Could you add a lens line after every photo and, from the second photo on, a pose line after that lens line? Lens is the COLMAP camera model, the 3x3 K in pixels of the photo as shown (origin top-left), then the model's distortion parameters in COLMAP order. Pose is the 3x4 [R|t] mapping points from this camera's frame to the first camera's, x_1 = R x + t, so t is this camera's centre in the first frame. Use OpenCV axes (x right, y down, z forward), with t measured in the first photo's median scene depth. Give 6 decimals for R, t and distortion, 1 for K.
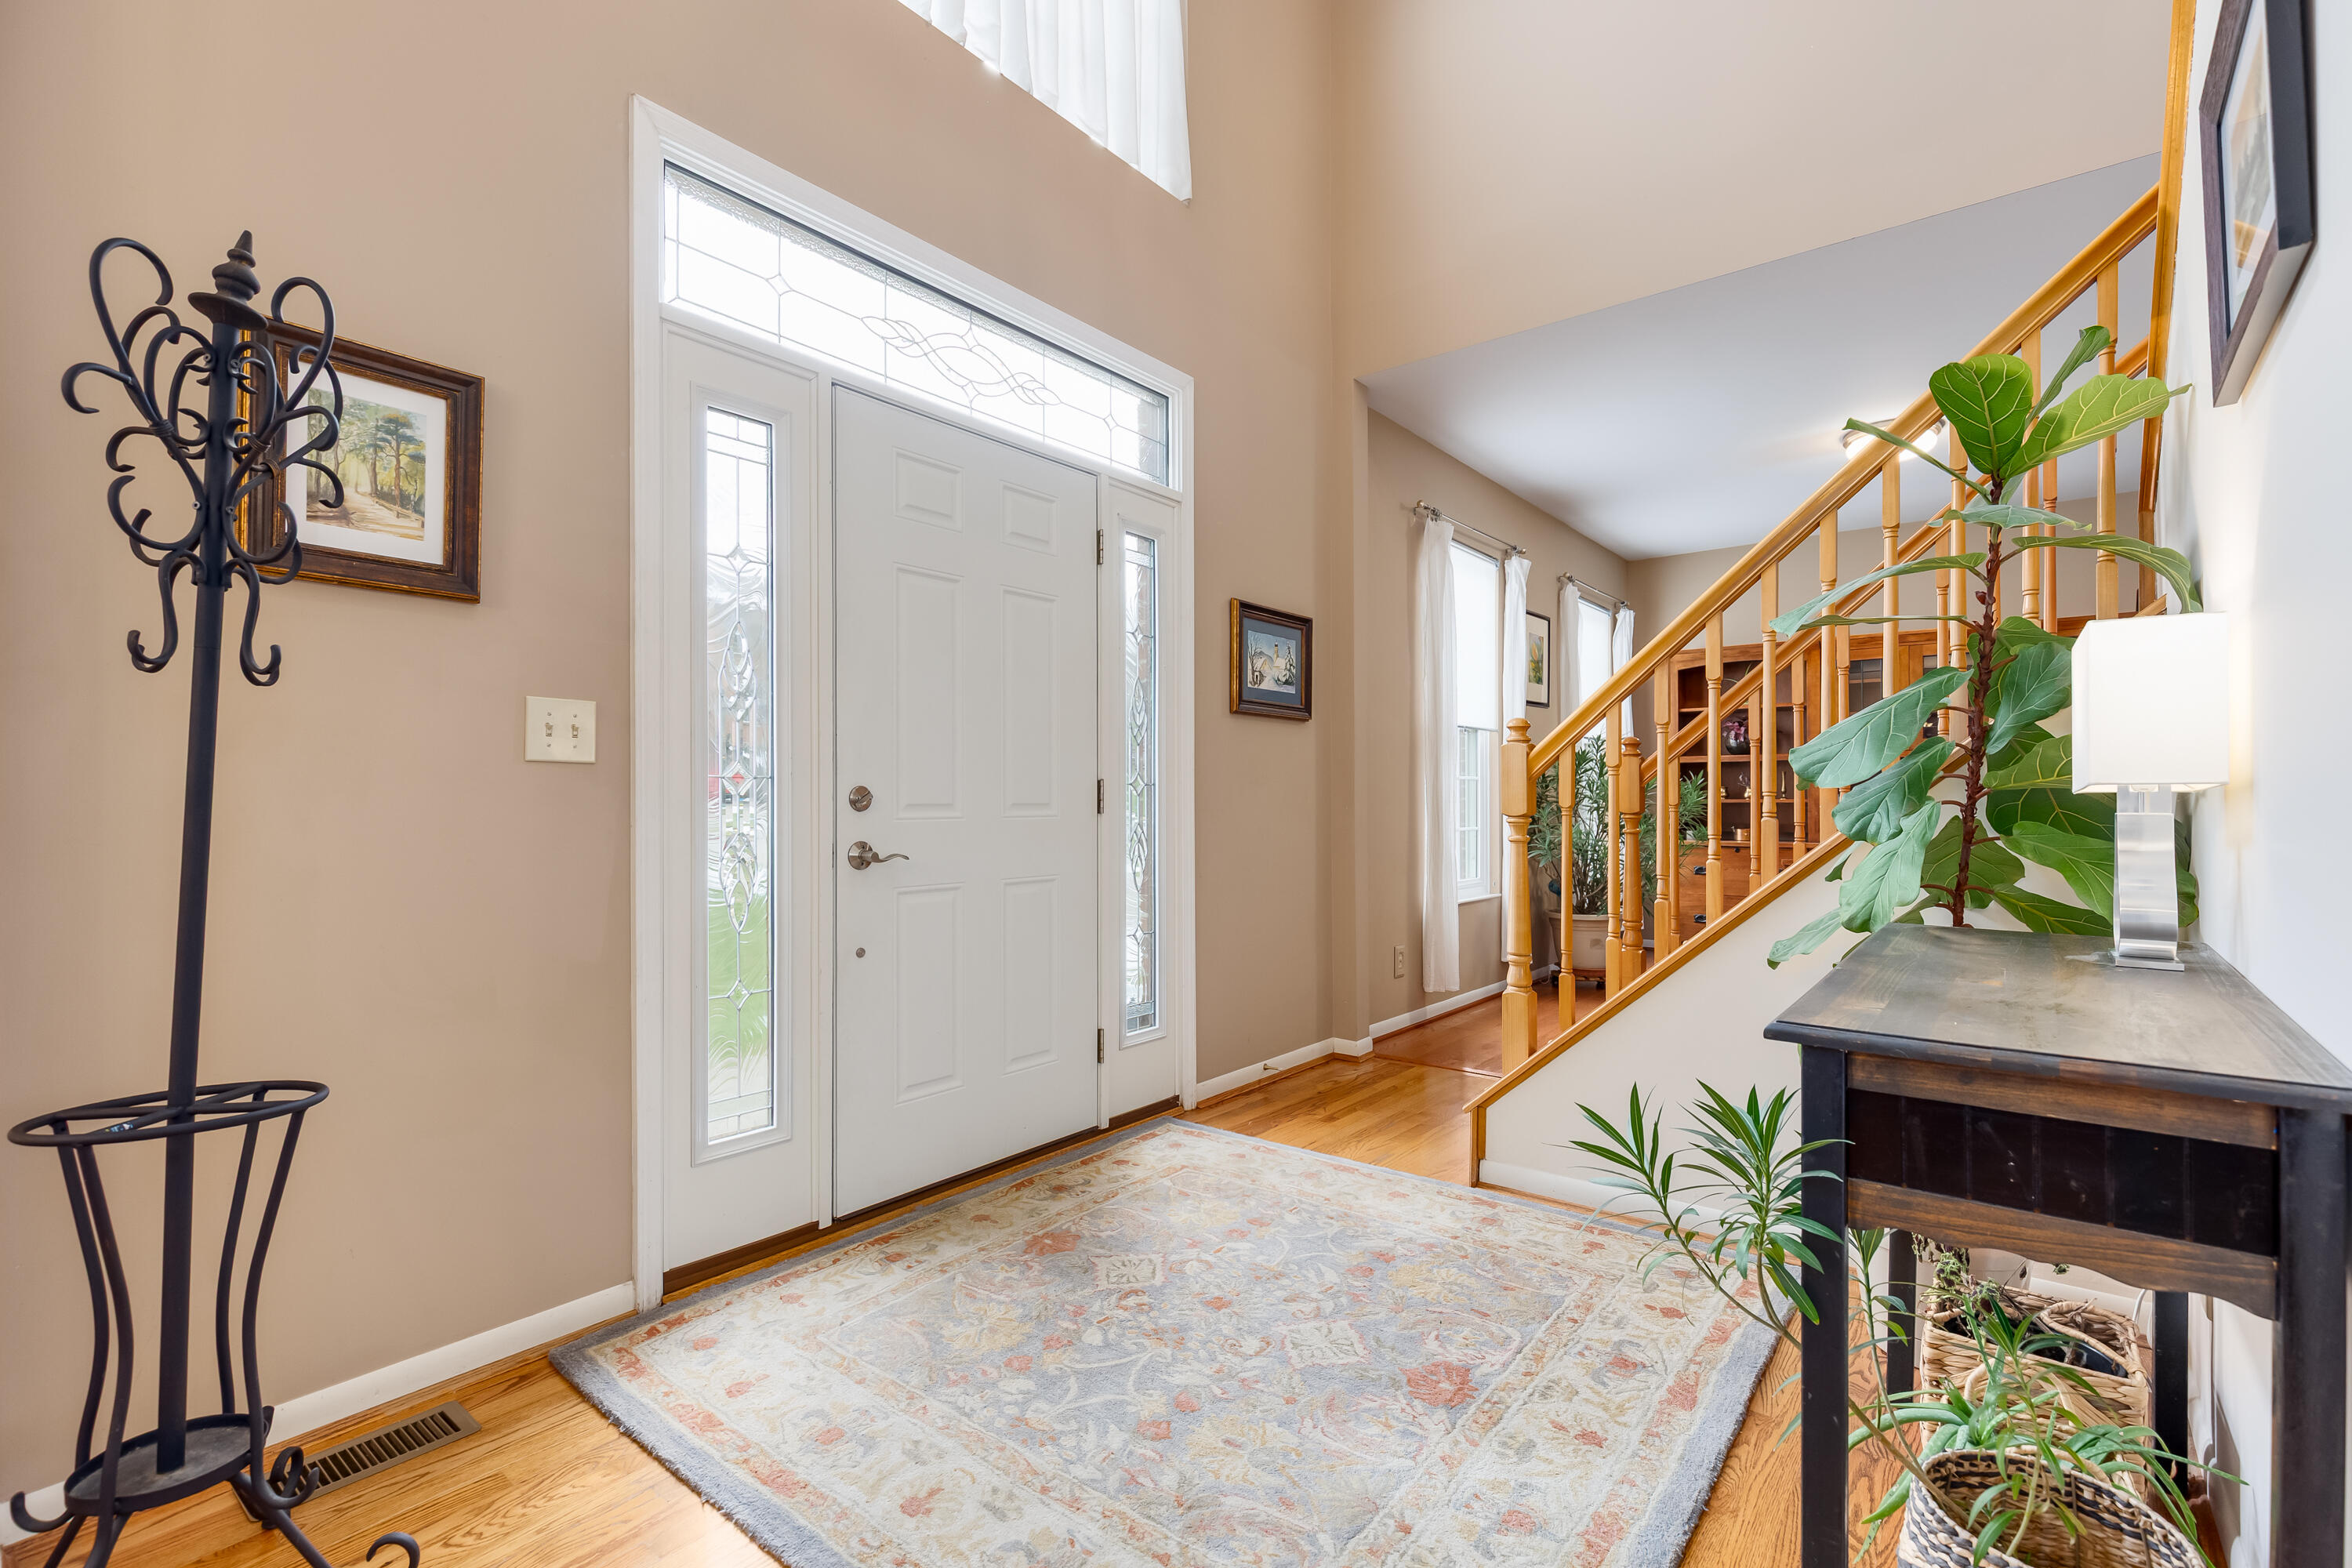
lens RADIAL K [[1059.5, 0, 1165.4], [0, 1059.5, 801.7], [0, 0, 1]] dist [0.012402, -0.000417]
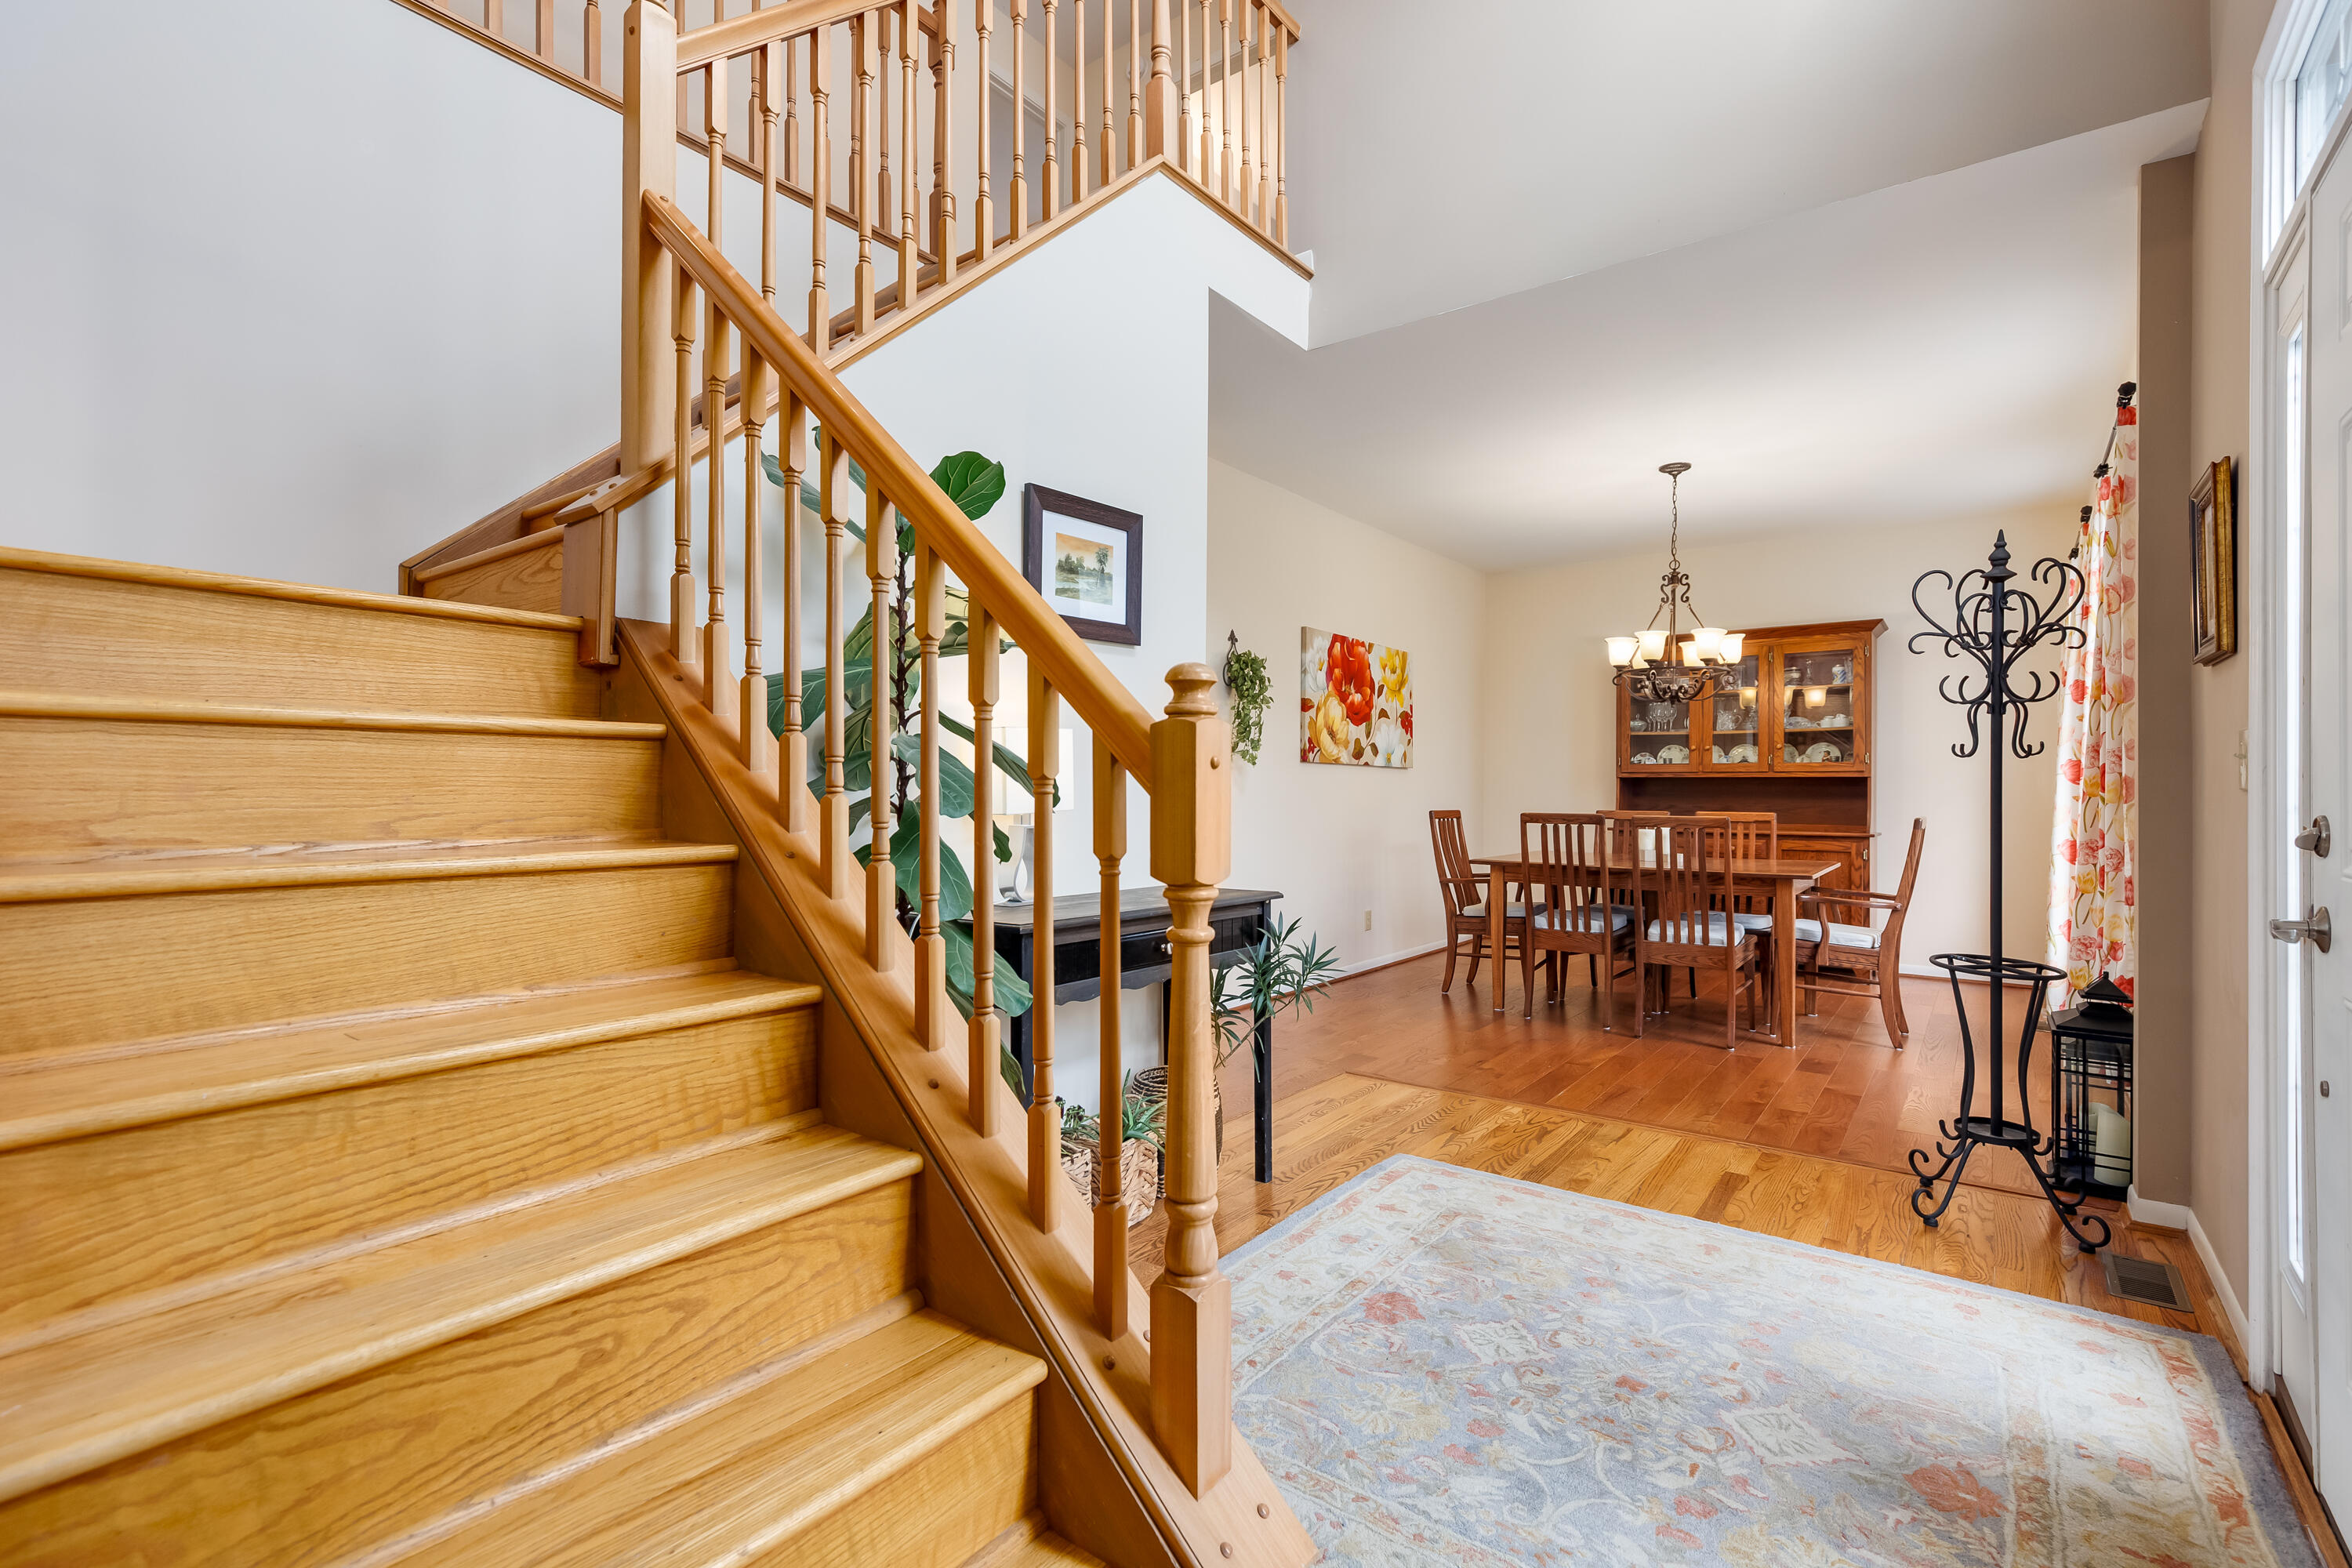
lens RADIAL K [[1059.5, 0, 1165.4], [0, 1059.5, 801.7], [0, 0, 1]] dist [0.012402, -0.000417]
pose [[-0.999655, -0.000956, -0.026247, 0.584667], [-0.001316, 0.999905, 0.013697, -0.044205], [0.026232, 0.013727, -0.999562, 2.346033]]
